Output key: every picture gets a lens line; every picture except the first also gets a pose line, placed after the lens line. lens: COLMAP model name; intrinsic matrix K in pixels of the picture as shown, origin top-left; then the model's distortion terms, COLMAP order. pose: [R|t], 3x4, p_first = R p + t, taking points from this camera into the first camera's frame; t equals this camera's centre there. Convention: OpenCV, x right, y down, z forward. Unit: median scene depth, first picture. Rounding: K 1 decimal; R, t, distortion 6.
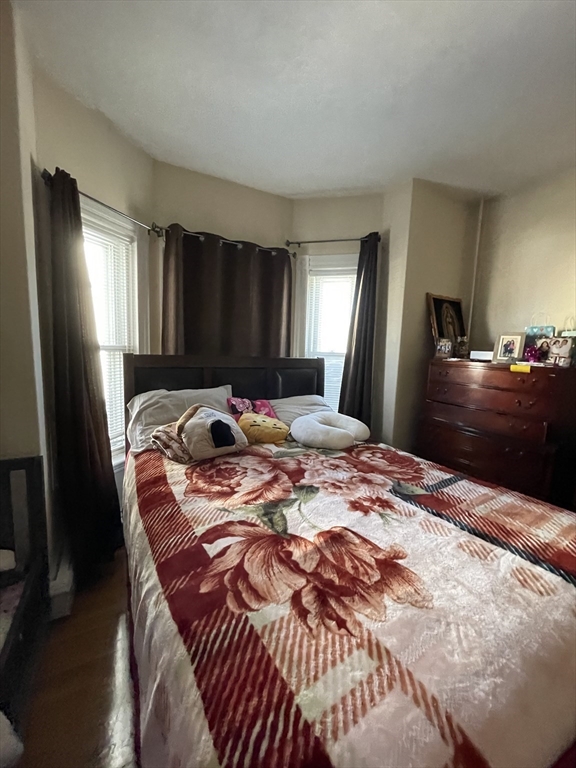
lens RADIAL K [[309.1, 0, 288.5], [0, 309.1, 385.1], [0, 0, 1]] dist [-0.007346, 0.000373]
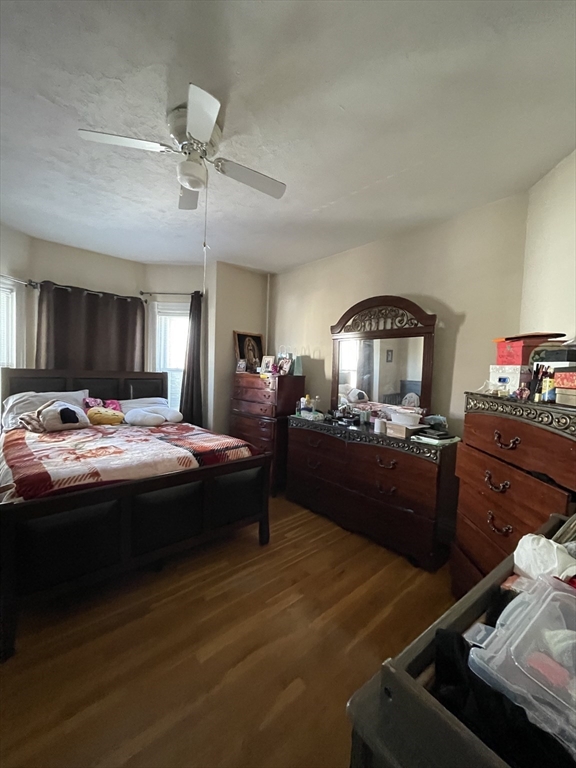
lens RADIAL K [[309.1, 0, 287.5], [0, 309.1, 383.2], [0, 0, 1]] dist [-0.007346, 0.000373]
pose [[0.974225, -0.006340, 0.225488, 0.408798], [0.022241, 0.997434, -0.068048, 0.091262], [-0.224478, 0.071309, 0.971866, -0.641644]]
